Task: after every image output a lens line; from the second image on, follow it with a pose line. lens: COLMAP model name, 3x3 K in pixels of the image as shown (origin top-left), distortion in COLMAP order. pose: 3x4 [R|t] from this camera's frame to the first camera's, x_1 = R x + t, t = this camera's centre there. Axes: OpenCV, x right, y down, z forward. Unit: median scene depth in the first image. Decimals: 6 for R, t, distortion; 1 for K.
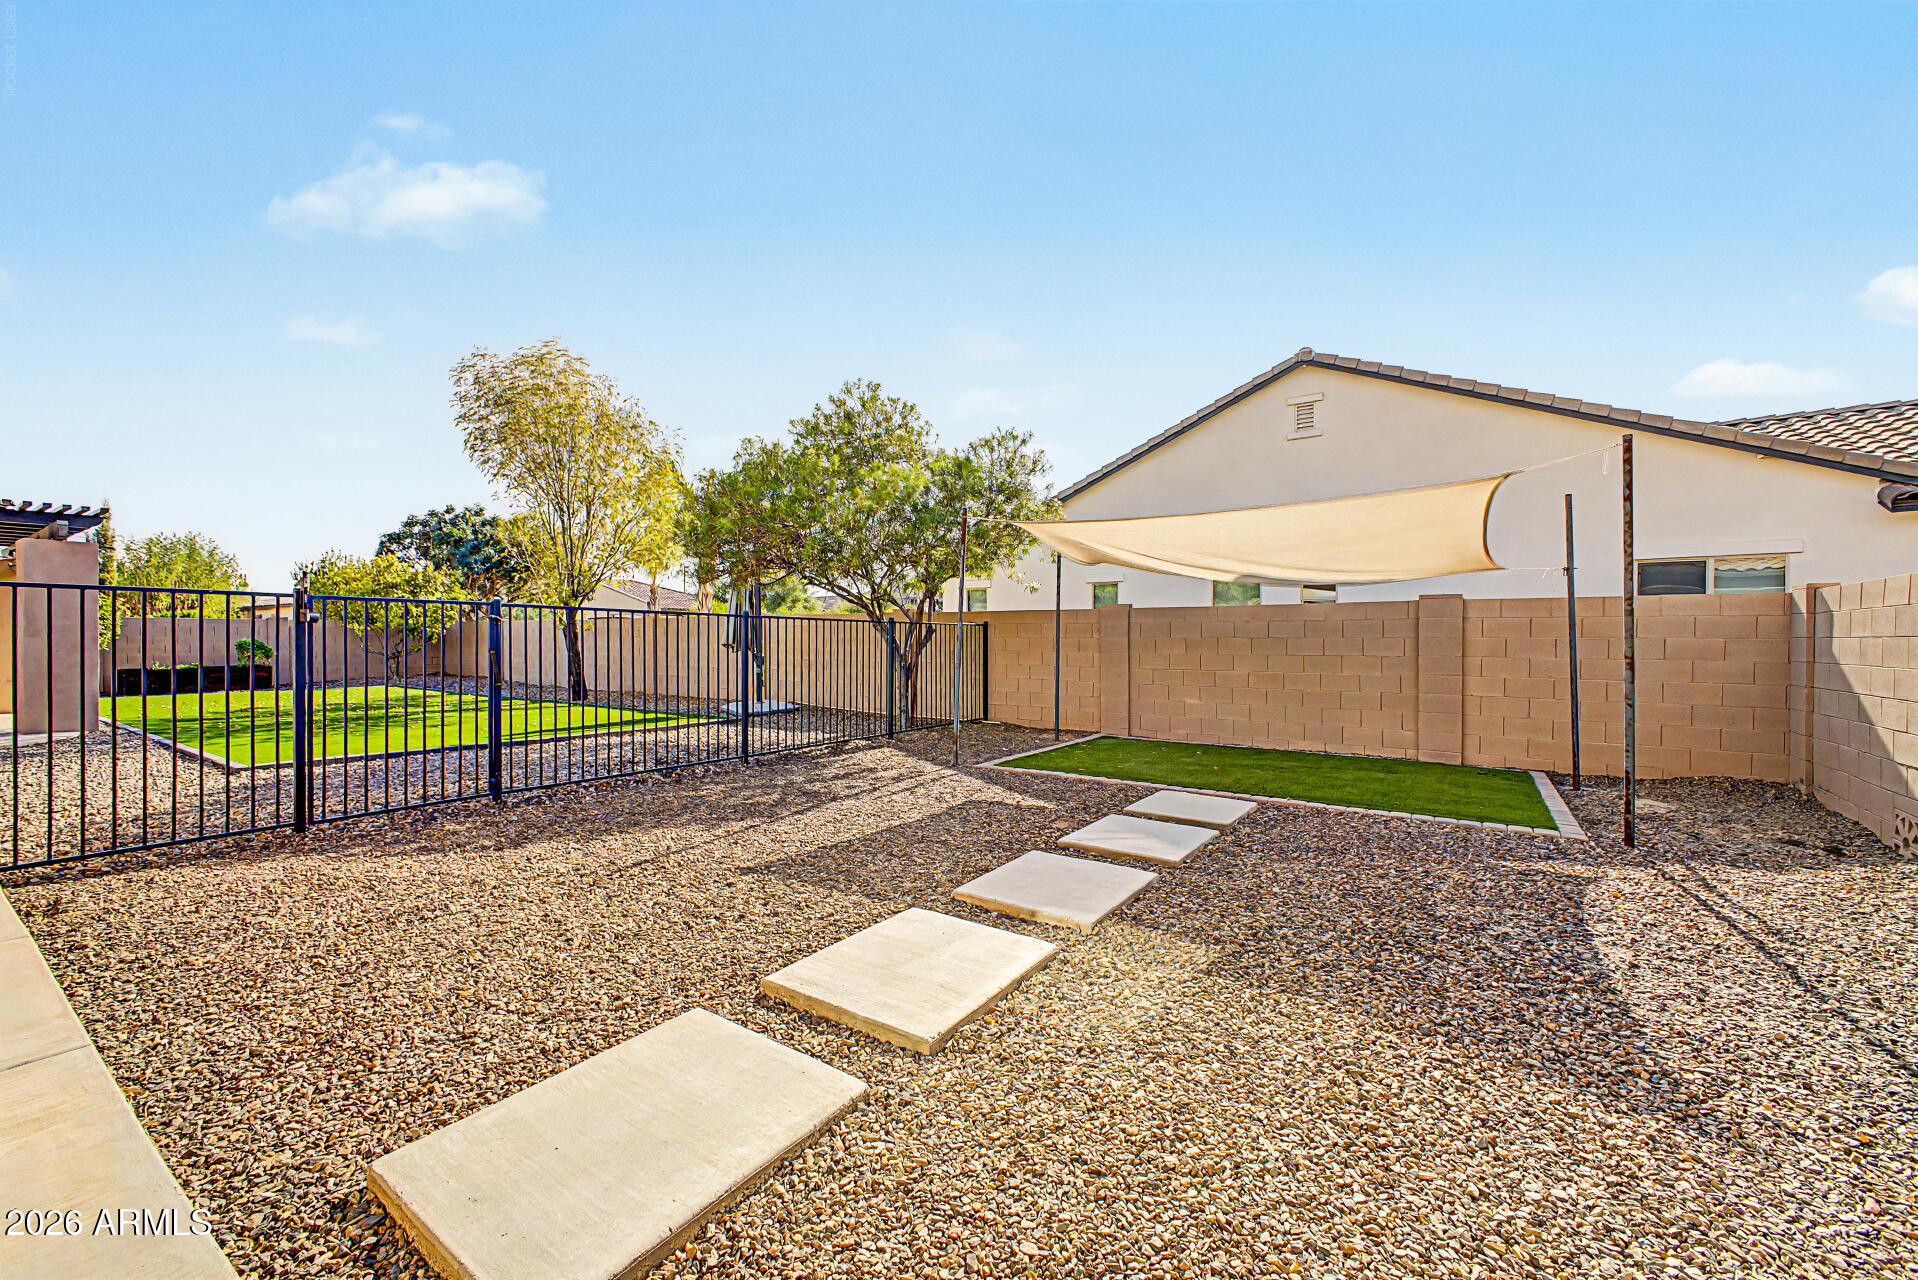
lens RADIAL K [[756.7, 0, 954.2], [0, 756.7, 642.5], [0, 0, 1]] dist [0.004732, -0.000586]
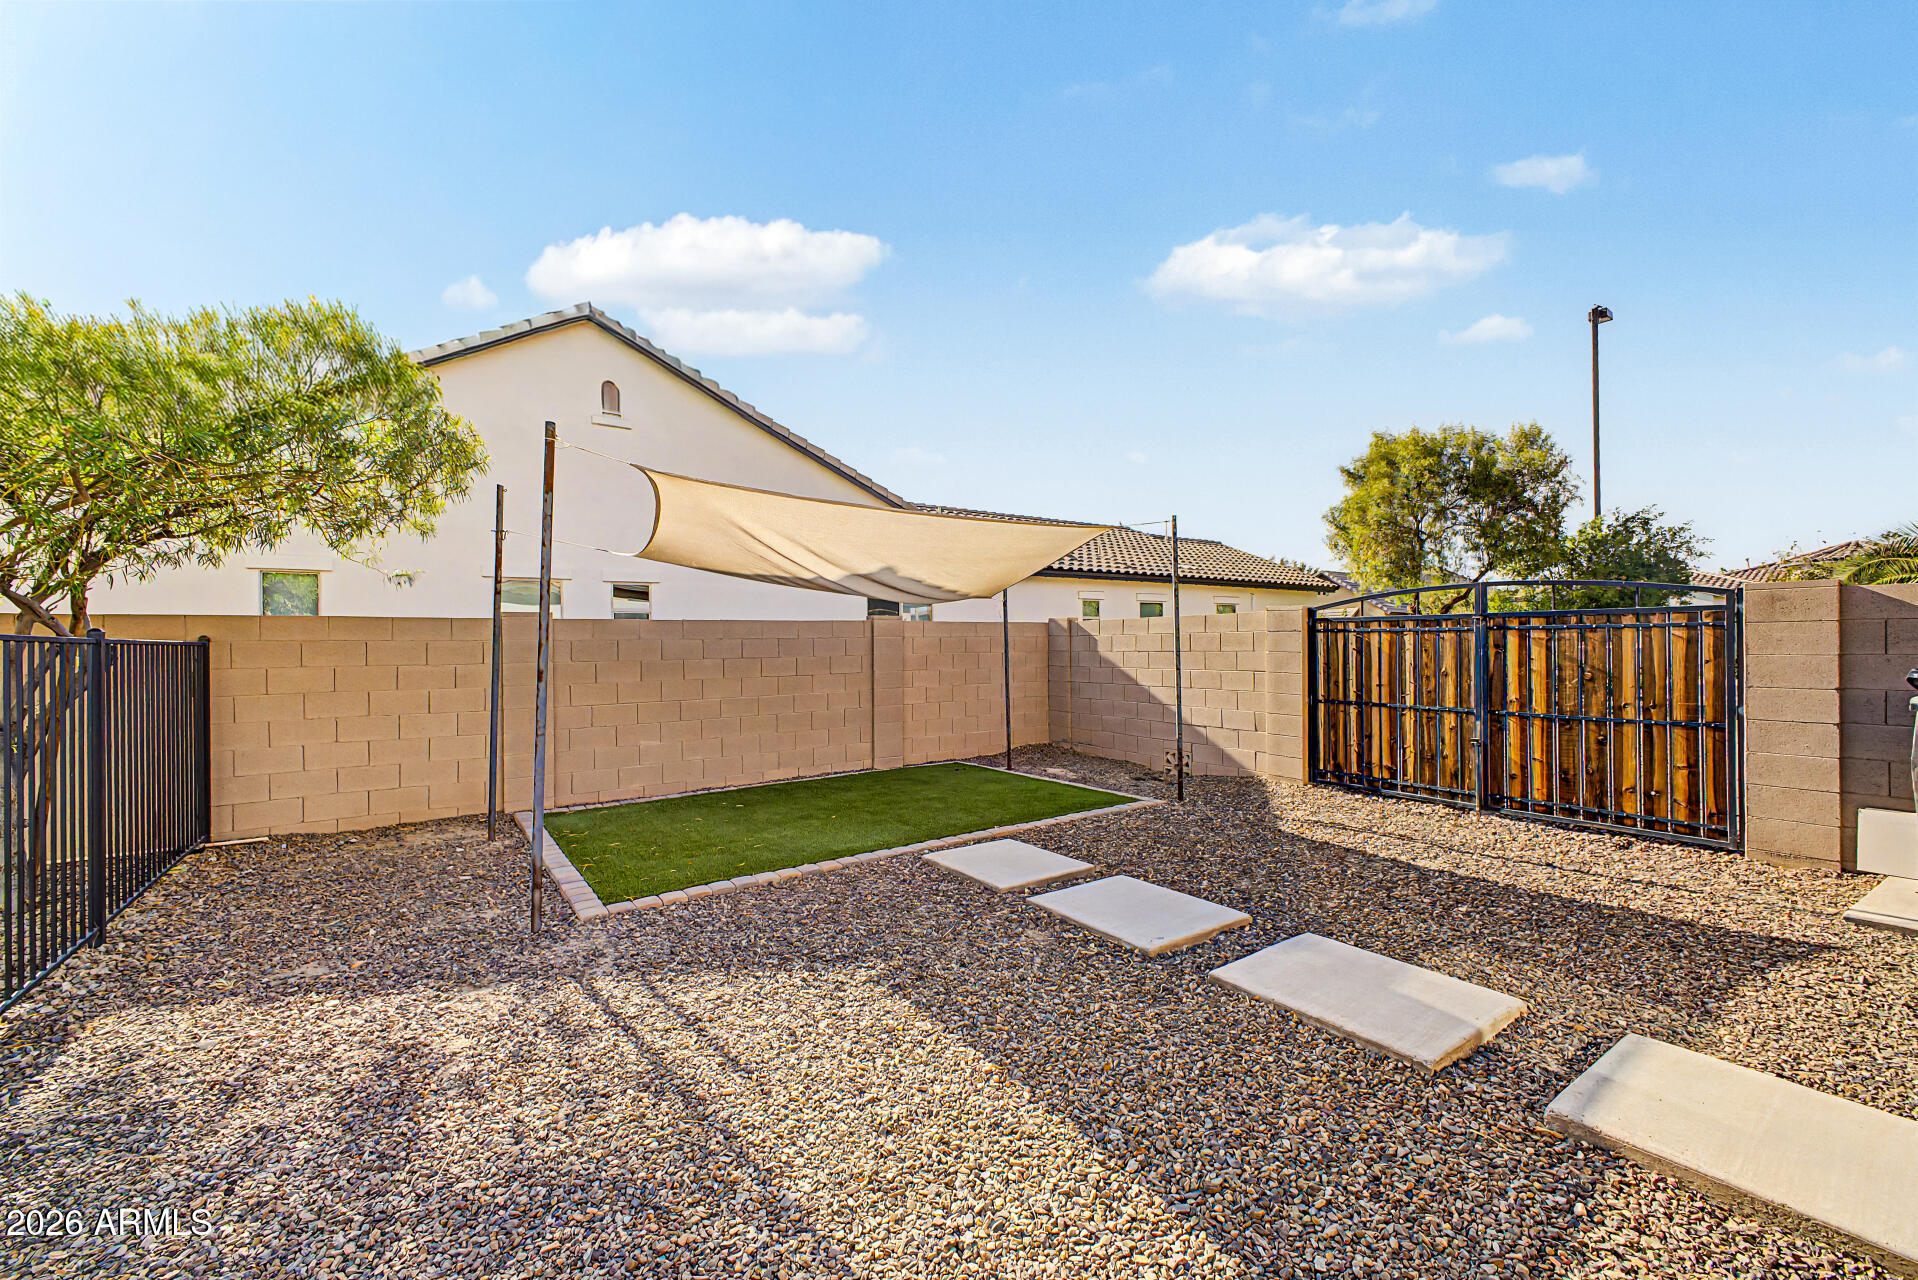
lens RADIAL K [[756.7, 0, 954.2], [0, 756.7, 642.5], [0, 0, 1]] dist [0.004732, -0.000586]
pose [[0.336202, -0.008229, 0.941754, -0.314669], [0.018467, 0.999827, 0.002144, -0.020639], [-0.941609, 0.016671, 0.336296, 0.477534]]
